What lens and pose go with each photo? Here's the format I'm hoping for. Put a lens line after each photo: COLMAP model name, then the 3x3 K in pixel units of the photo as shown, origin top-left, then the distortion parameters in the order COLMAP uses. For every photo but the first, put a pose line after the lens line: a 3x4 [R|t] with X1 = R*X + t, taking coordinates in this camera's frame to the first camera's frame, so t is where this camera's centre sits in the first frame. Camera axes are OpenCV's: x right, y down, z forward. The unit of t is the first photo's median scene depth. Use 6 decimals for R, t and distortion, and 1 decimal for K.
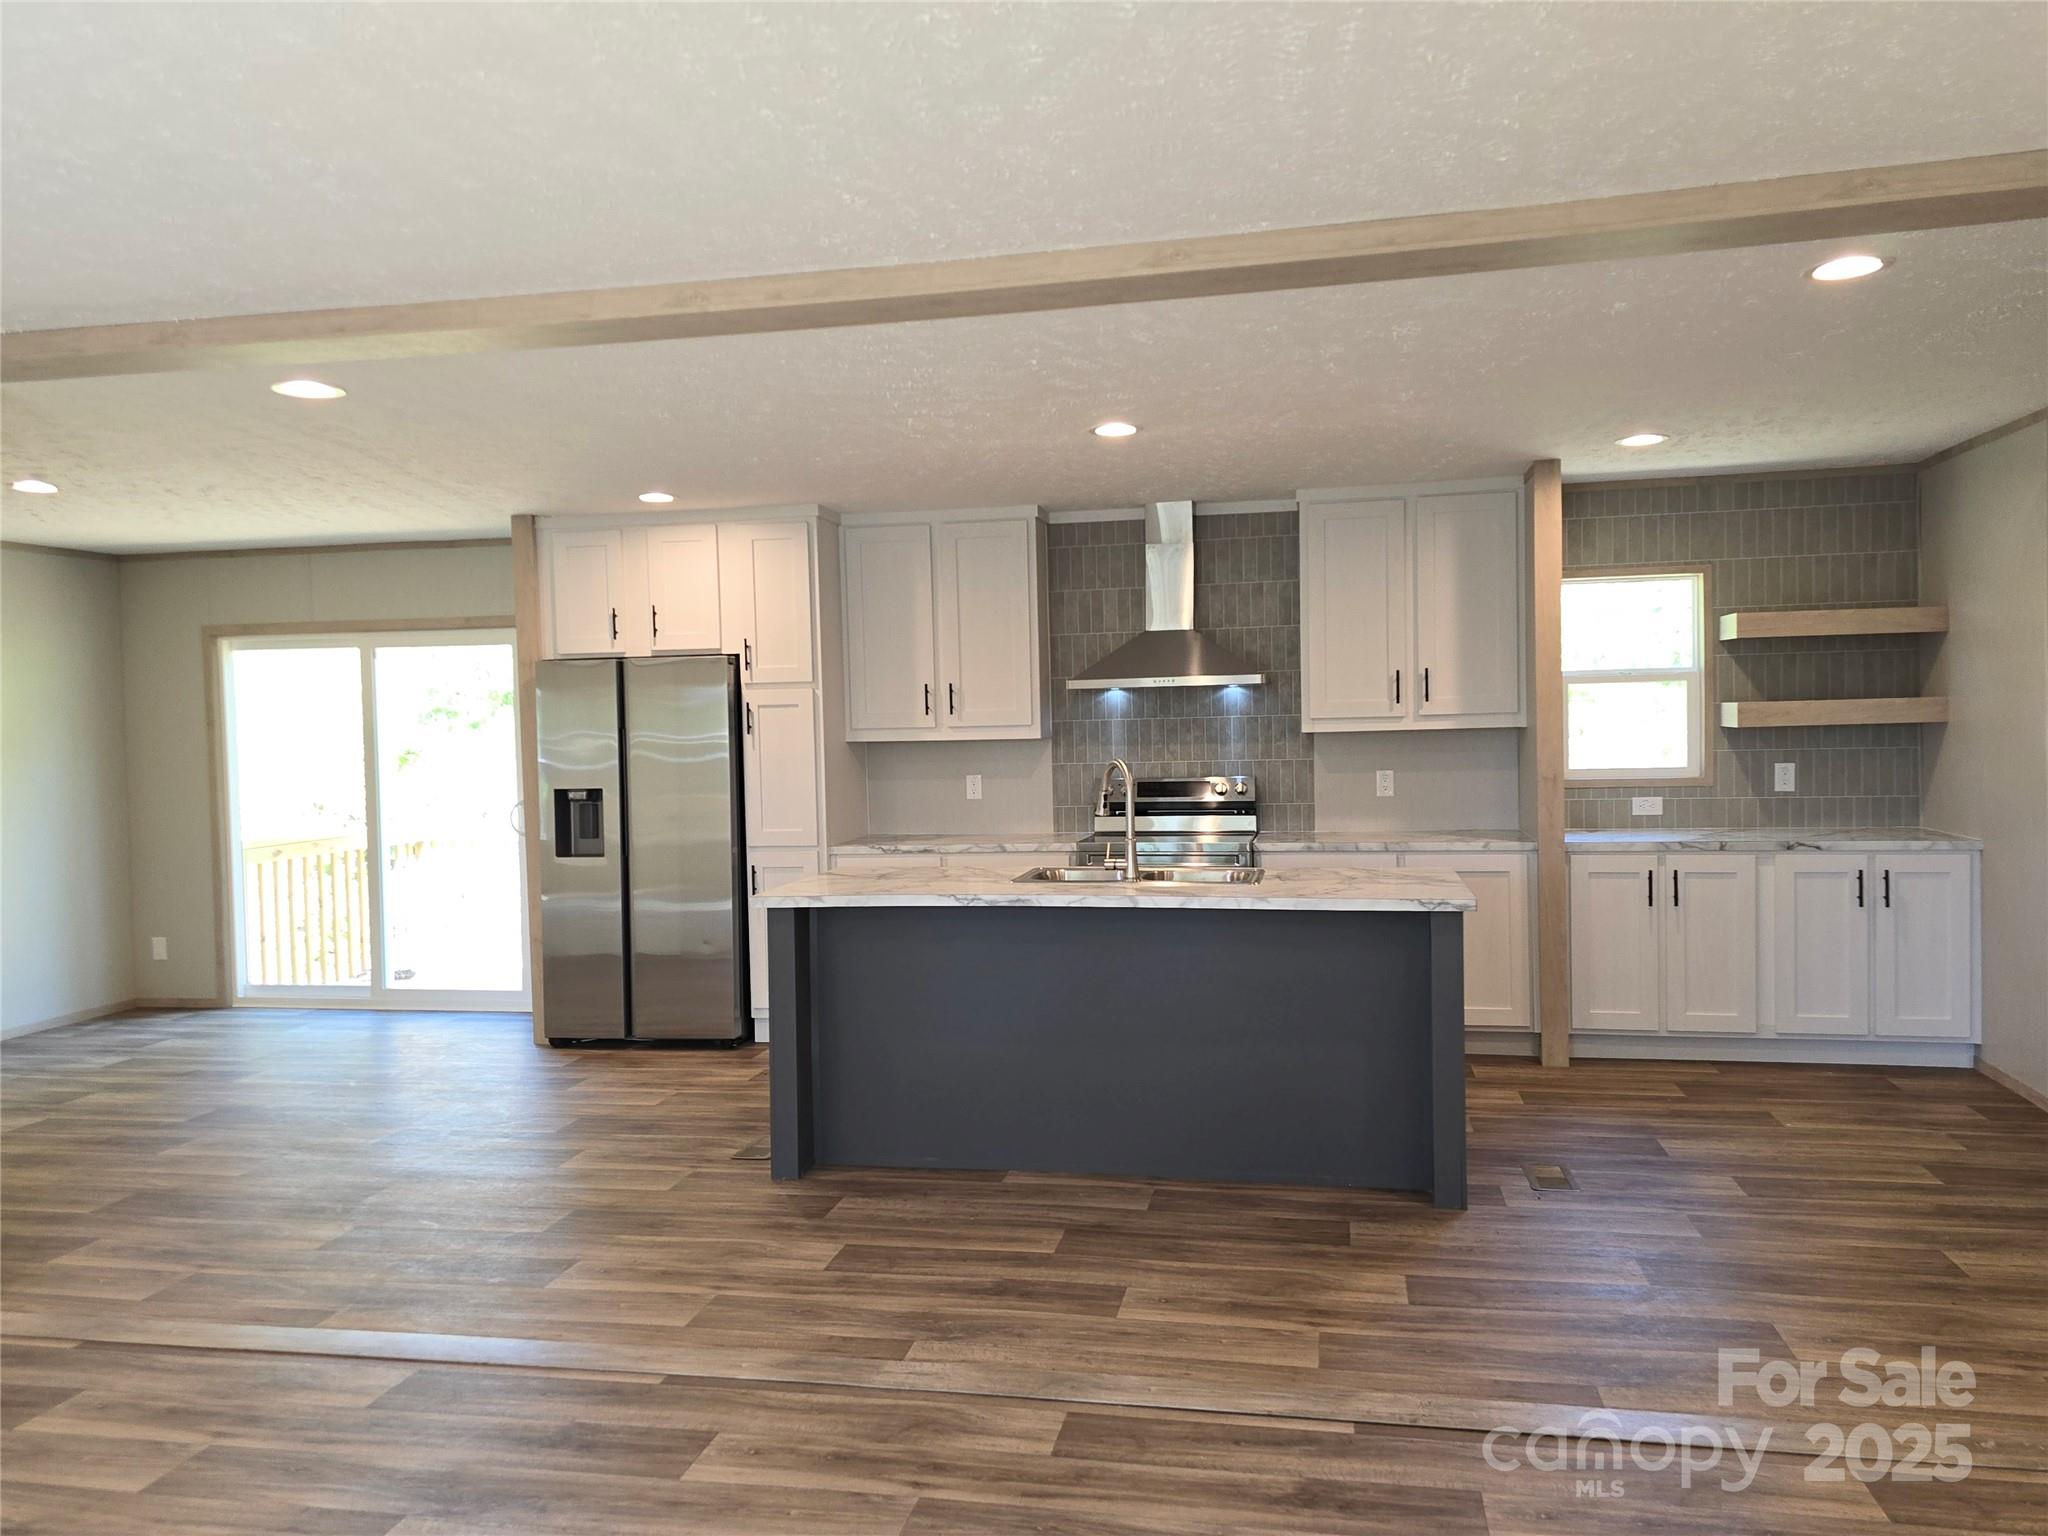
lens RADIAL K [[1514.6, 0, 1034.9], [0, 1514.6, 769.5], [0, 0, 1]] dist [0.059451, -0.050010]
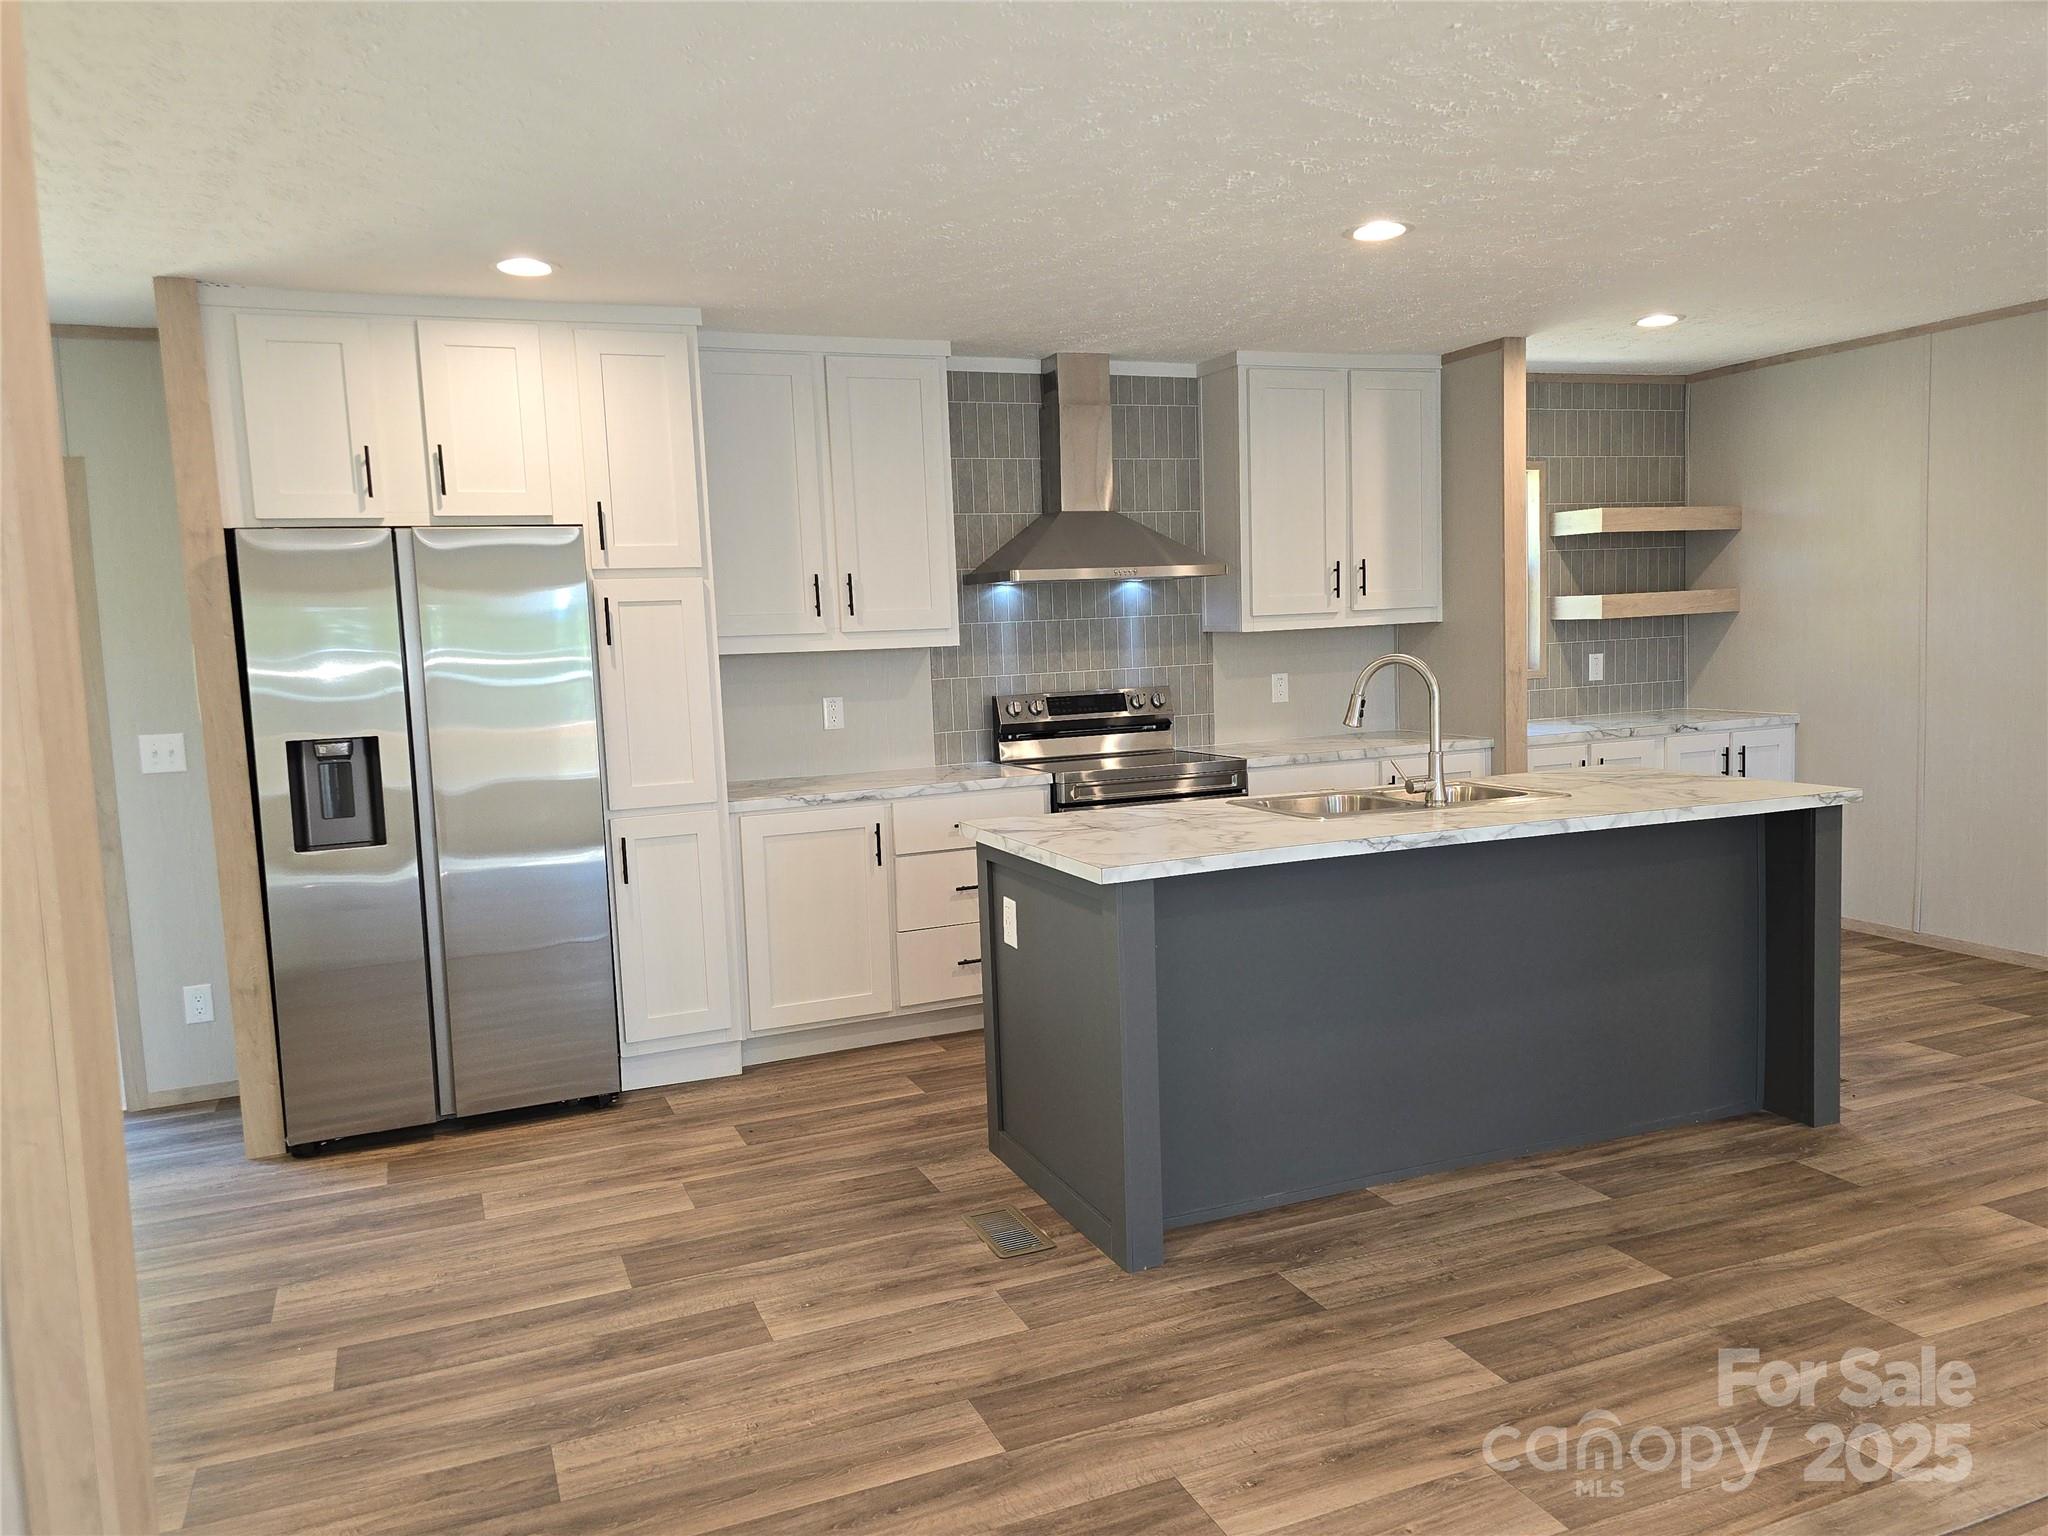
lens RADIAL K [[1514.6, 0, 1062.6], [0, 1514.6, 775.3], [0, 0, 1]] dist [0.059451, -0.050010]
pose [[0.827840, -0.066225, 0.557042, -0.418406], [0.037938, 0.997343, 0.062191, -0.000065], [-0.559681, -0.030351, 0.828152, 0.333709]]
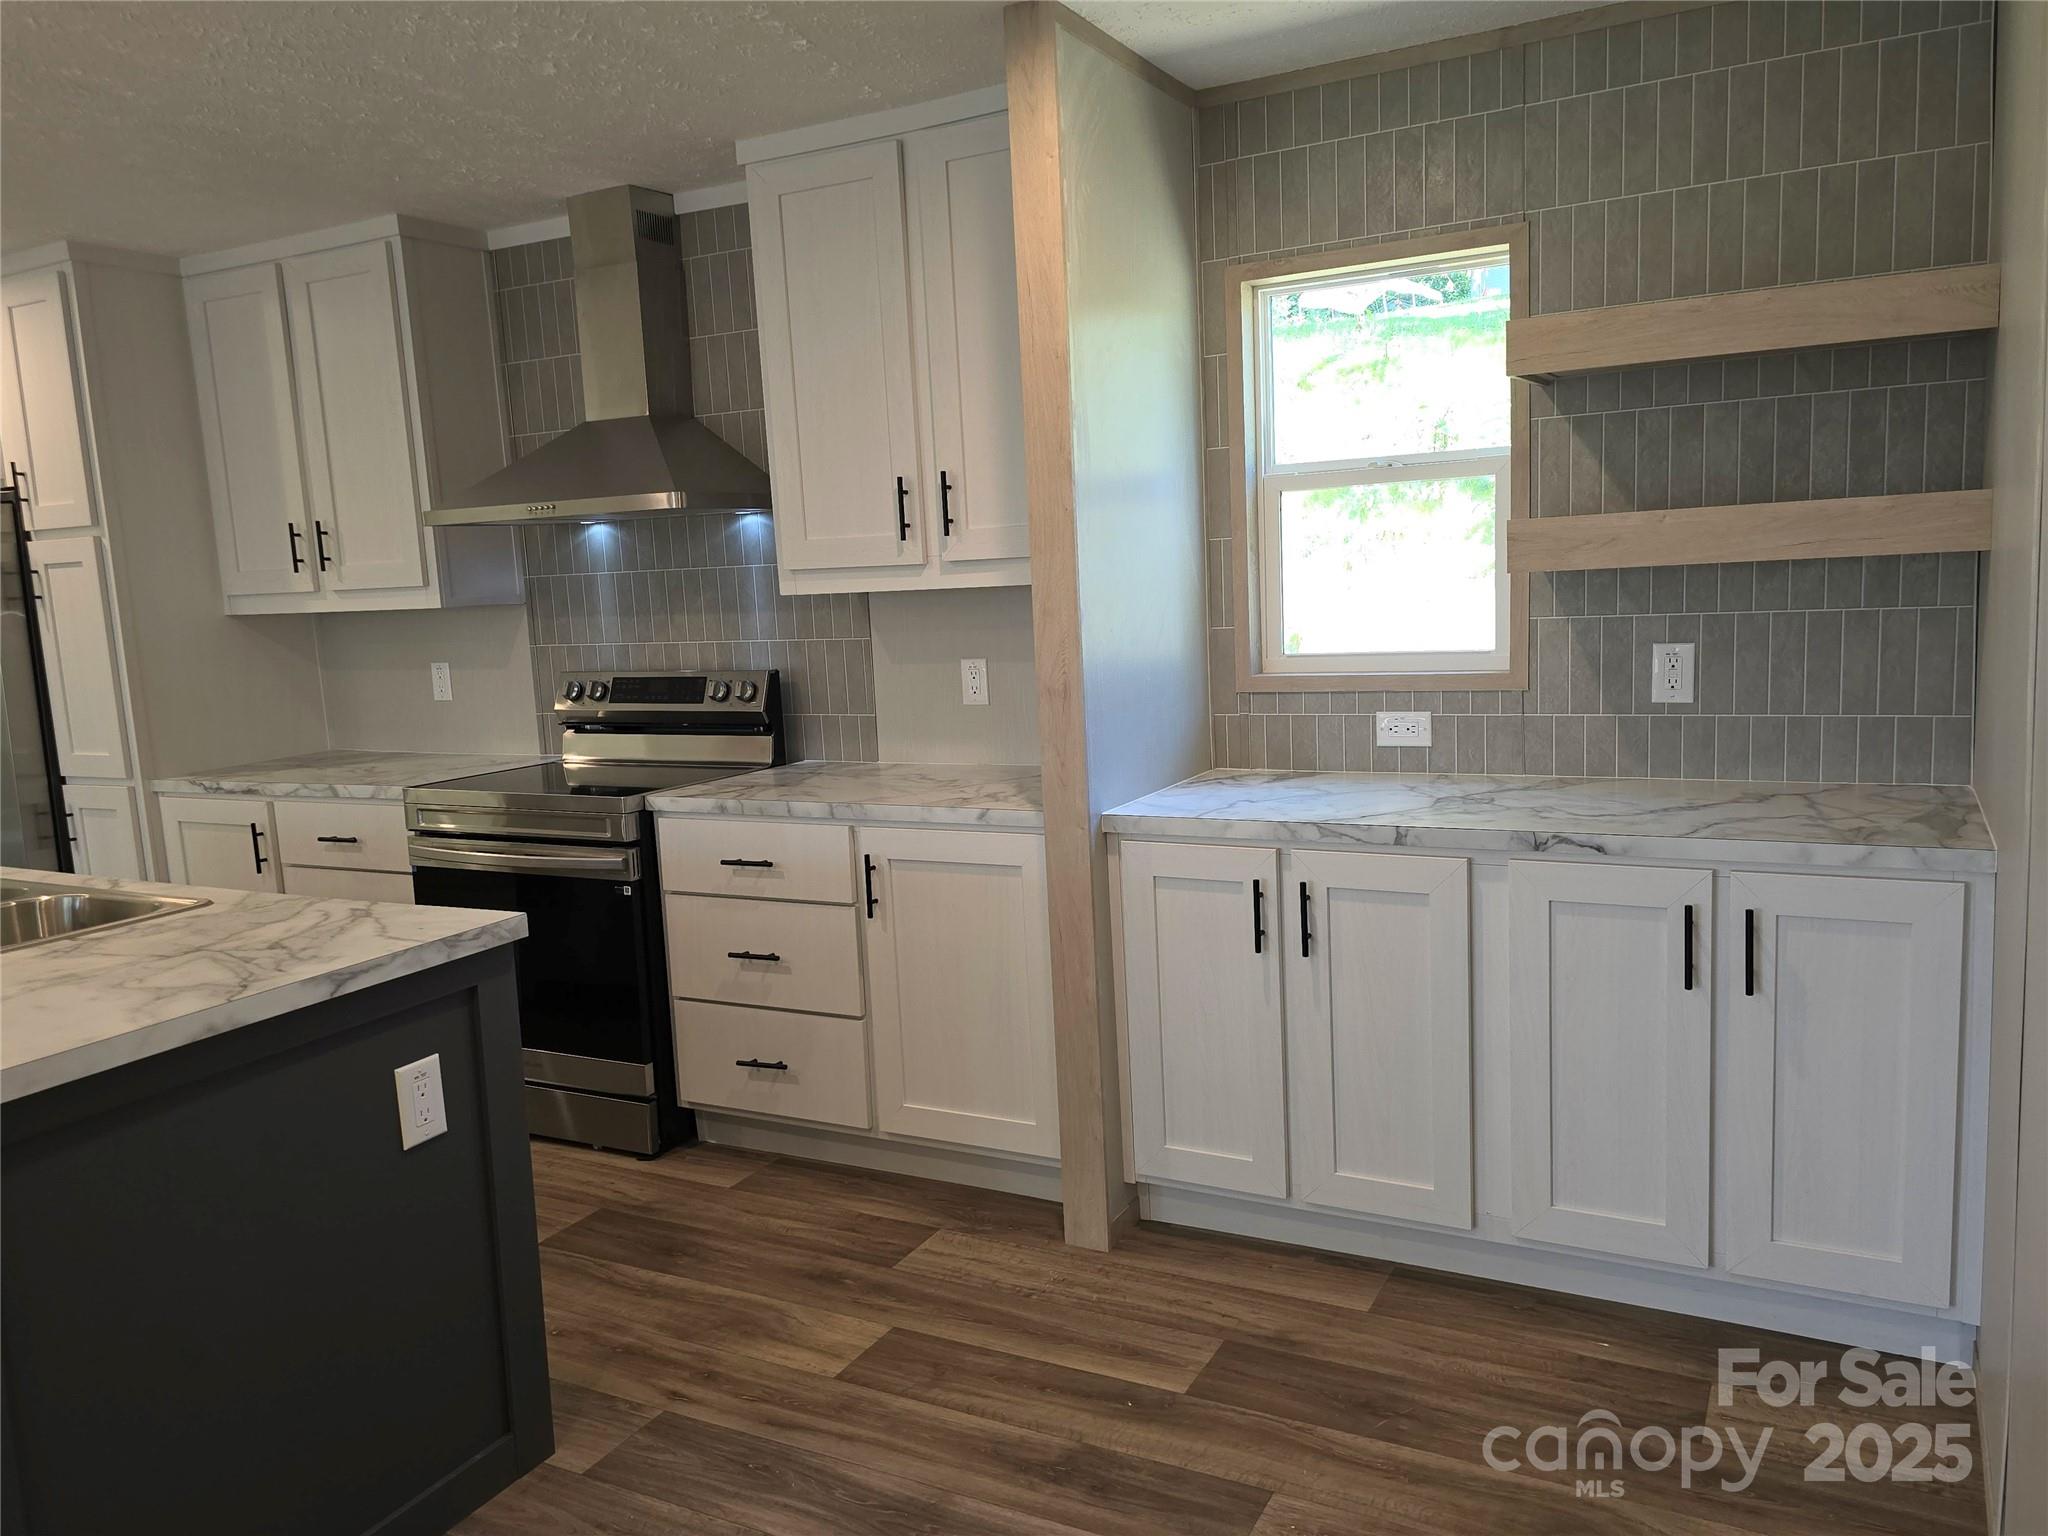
lens RADIAL K [[1514.6, 0, 1056.6], [0, 1514.6, 777.5], [0, 0, 1]] dist [0.059451, -0.050010]
pose [[0.958558, 0.017247, -0.284377, 0.447912], [0.016406, 0.993168, 0.115536, -0.021139], [0.284426, -0.115414, 0.951725, 0.497674]]
